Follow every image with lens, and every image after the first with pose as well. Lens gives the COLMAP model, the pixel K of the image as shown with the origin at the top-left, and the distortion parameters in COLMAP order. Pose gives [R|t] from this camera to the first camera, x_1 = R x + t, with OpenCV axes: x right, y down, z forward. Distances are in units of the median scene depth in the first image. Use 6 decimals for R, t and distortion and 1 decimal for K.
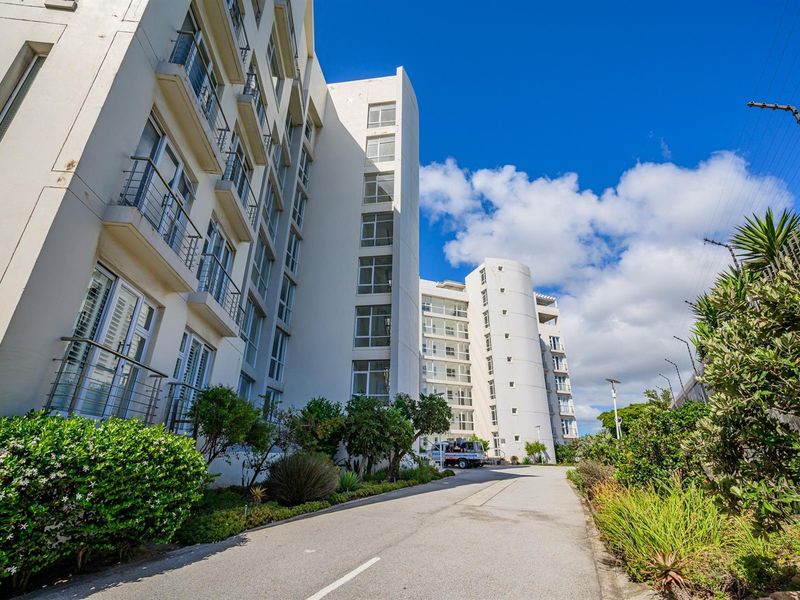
lens RADIAL K [[380.6, 0, 399.8], [0, 380.6, 295.6], [0, 0, 1]] dist [-0.003944, -0.000707]
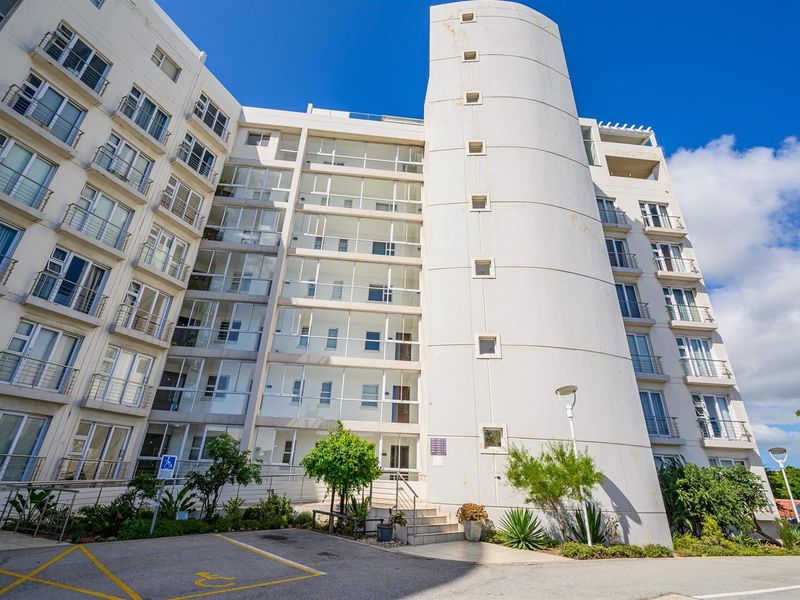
lens RADIAL K [[380.6, 0, 404.1], [0, 380.6, 303.9], [0, 0, 1]] dist [-0.003944, -0.000707]
pose [[0.958785, -0.097984, -0.266705, 0.270323], [0.088492, 0.994948, -0.047407, 0.234728], [0.270003, 0.021852, 0.962612, 0.585724]]
